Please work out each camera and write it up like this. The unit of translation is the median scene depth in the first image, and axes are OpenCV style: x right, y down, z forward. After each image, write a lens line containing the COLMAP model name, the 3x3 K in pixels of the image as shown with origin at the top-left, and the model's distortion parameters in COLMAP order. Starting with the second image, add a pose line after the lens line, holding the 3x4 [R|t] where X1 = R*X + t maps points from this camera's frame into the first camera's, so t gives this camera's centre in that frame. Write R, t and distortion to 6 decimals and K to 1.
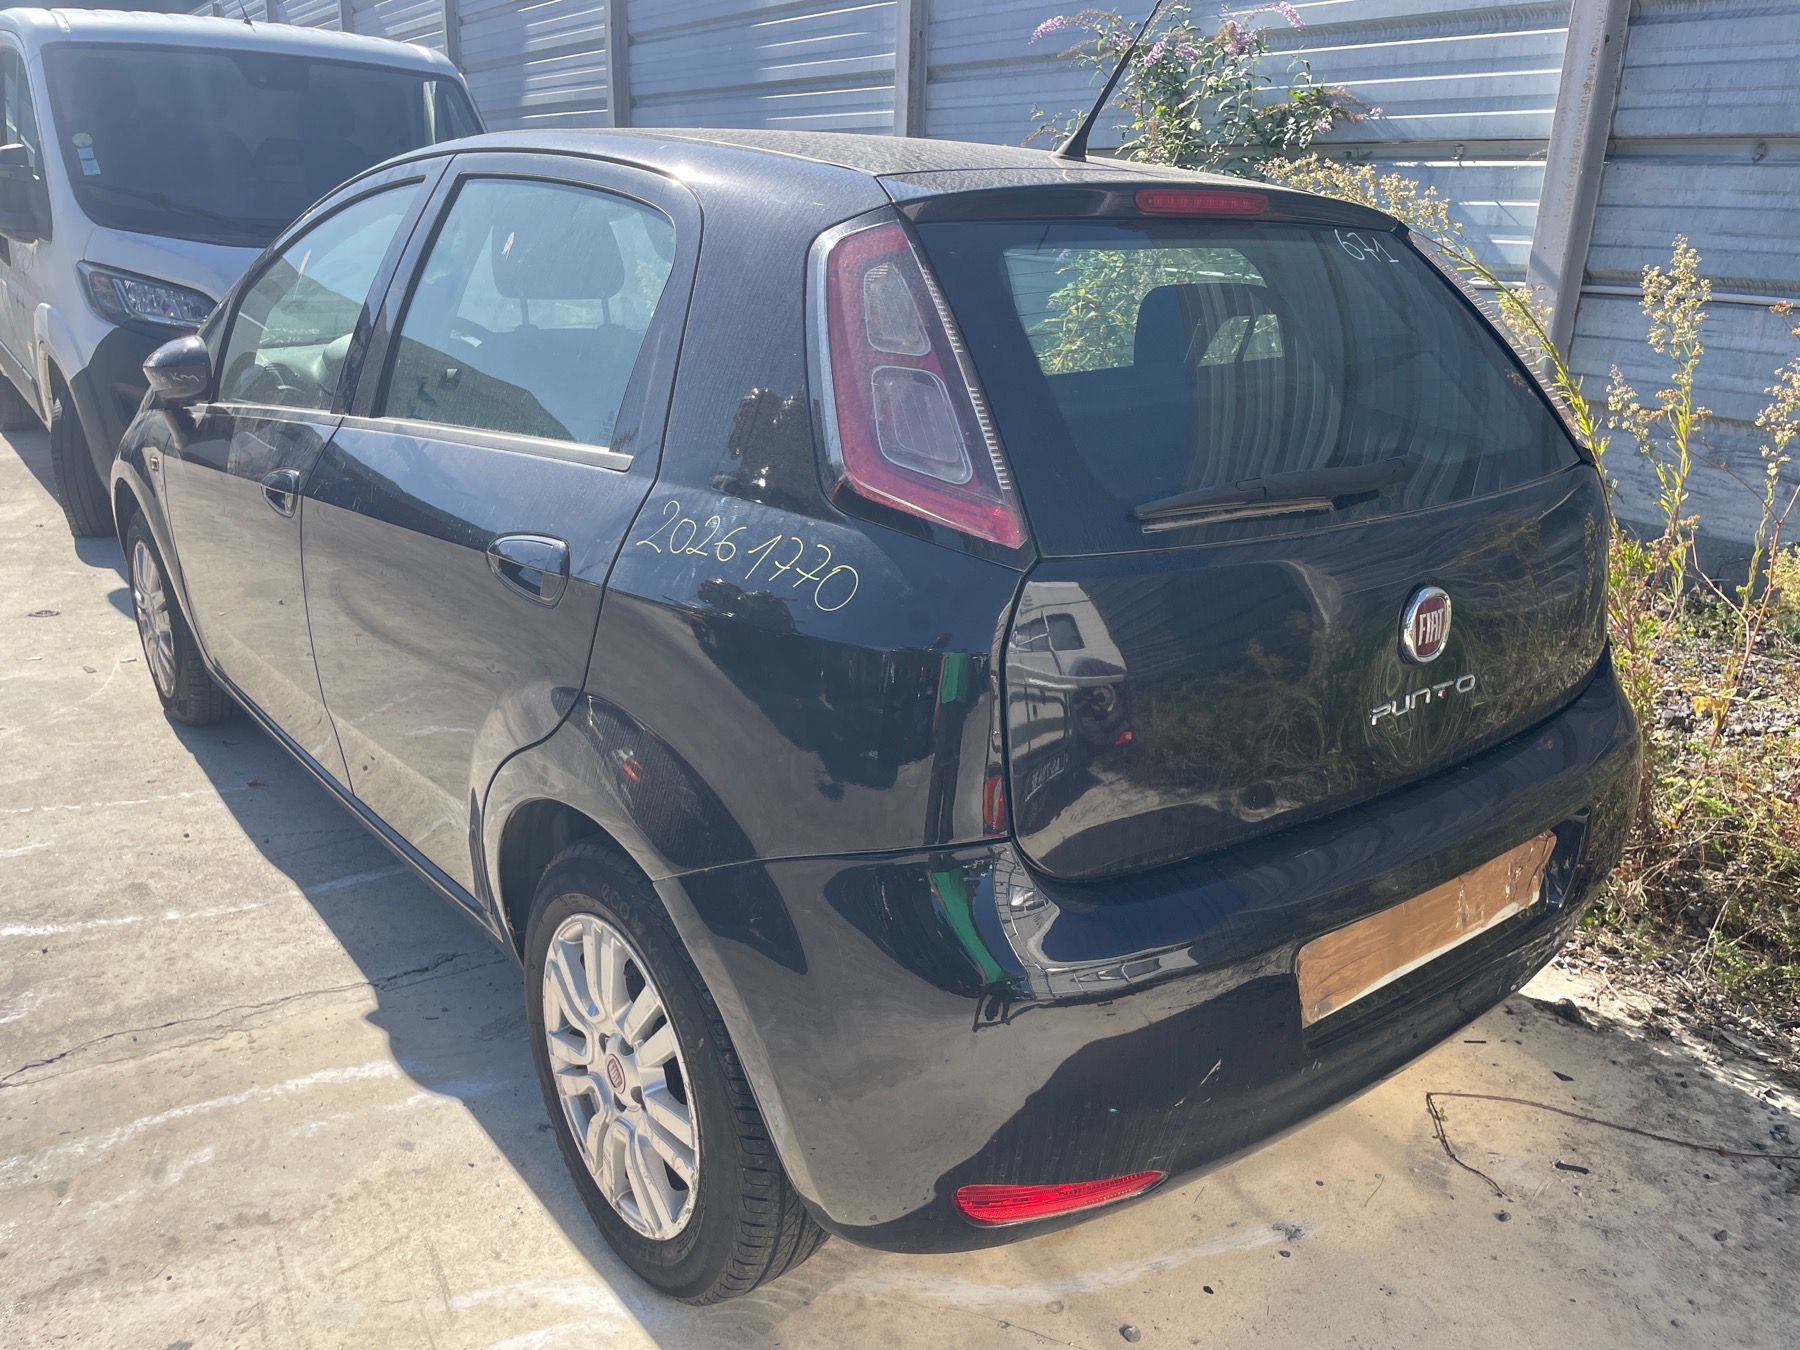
lens RADIAL K [[1360.4, 0, 875.9], [0, 1360.4, 669.3], [0, 0, 1]] dist [0.078635, -0.113114]
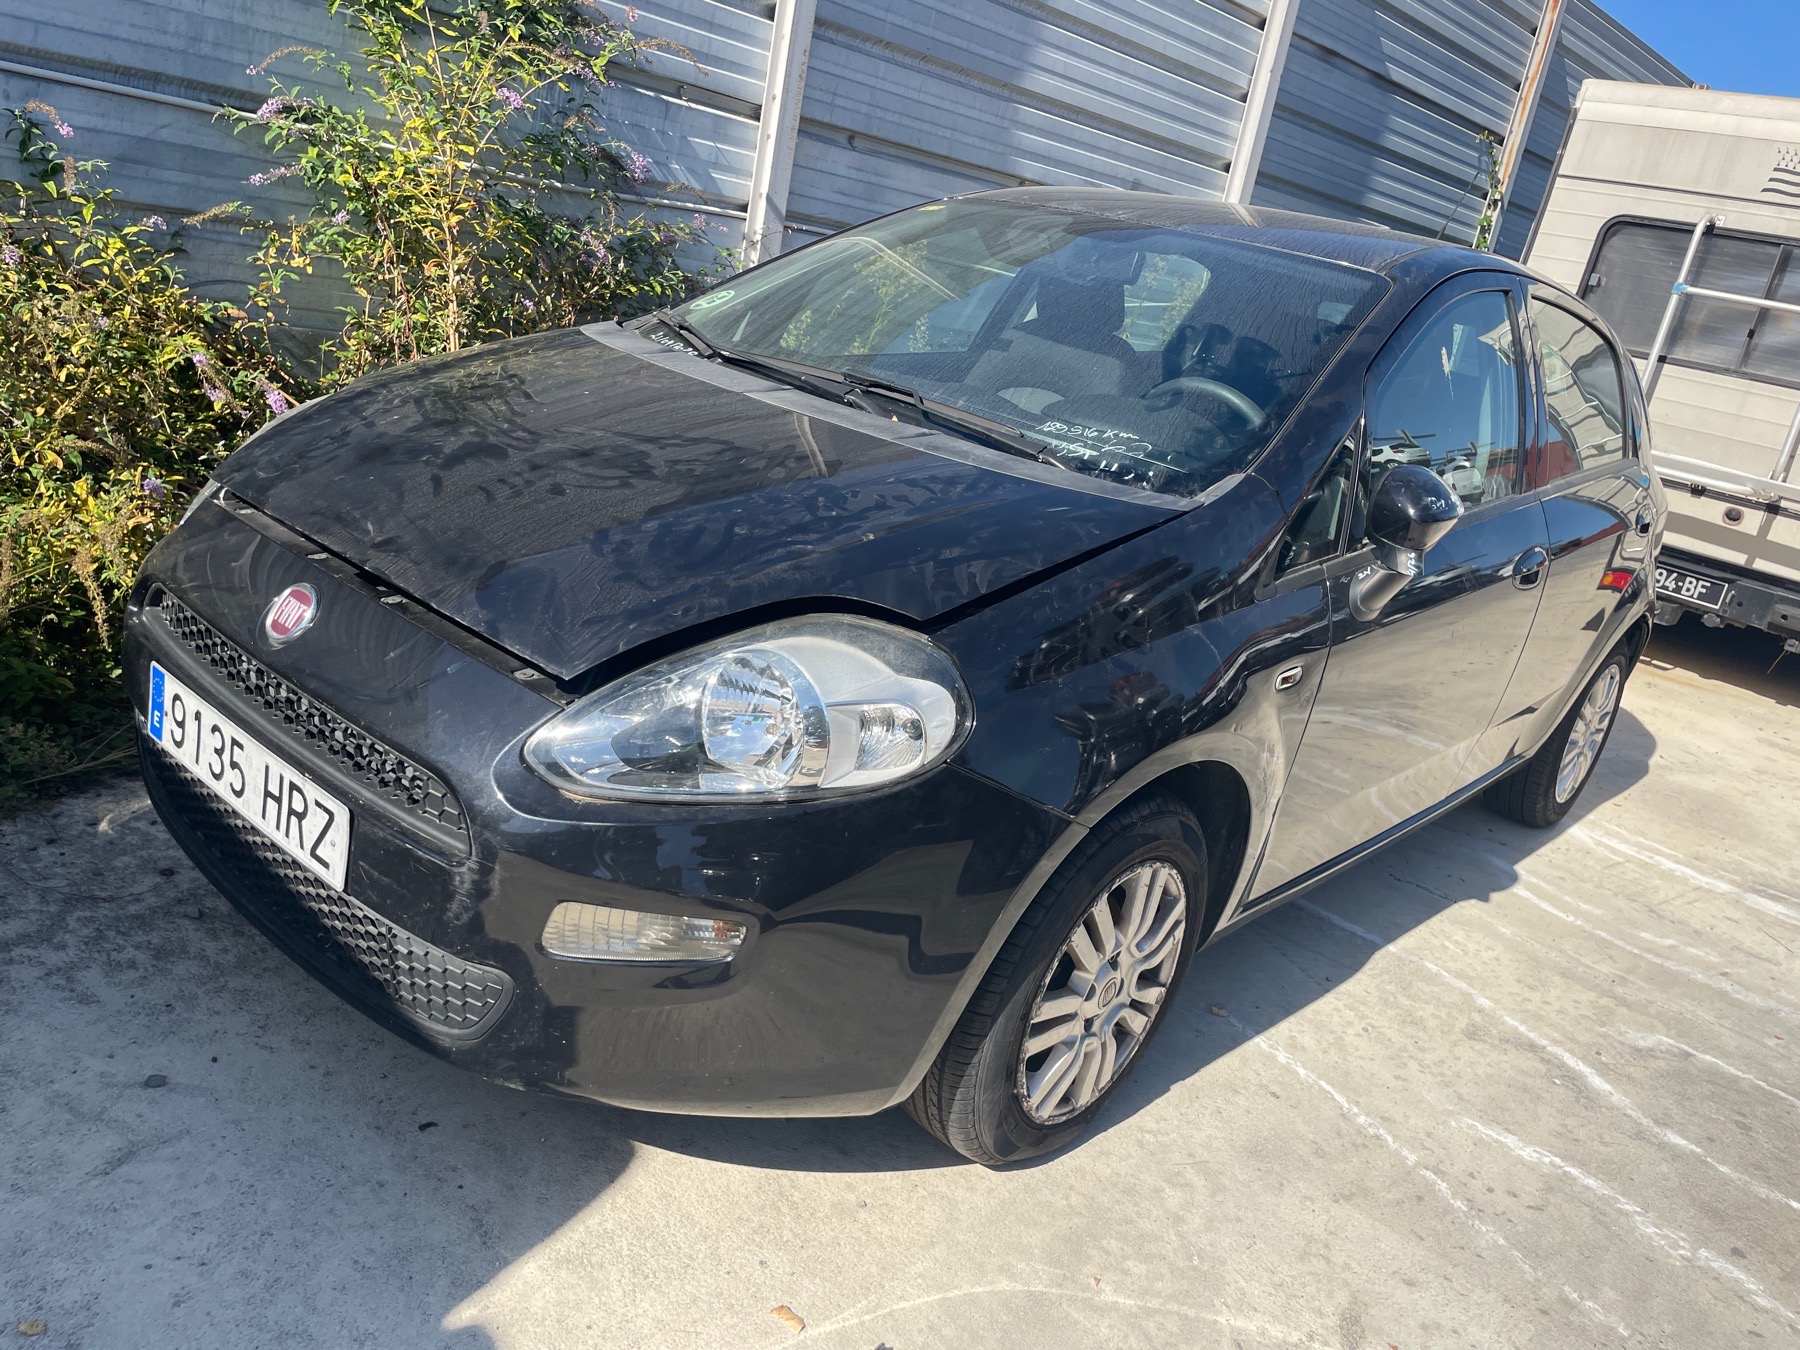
lens RADIAL K [[1360.4, 0, 875.9], [0, 1360.4, 669.3], [0, 0, 1]] dist [0.078635, -0.113114]
pose [[-0.161911, -0.359648, 0.918933, -1.467984], [0.114368, 0.918106, 0.379475, -0.569591], [-0.980156, 0.166537, -0.107519, 1.708354]]
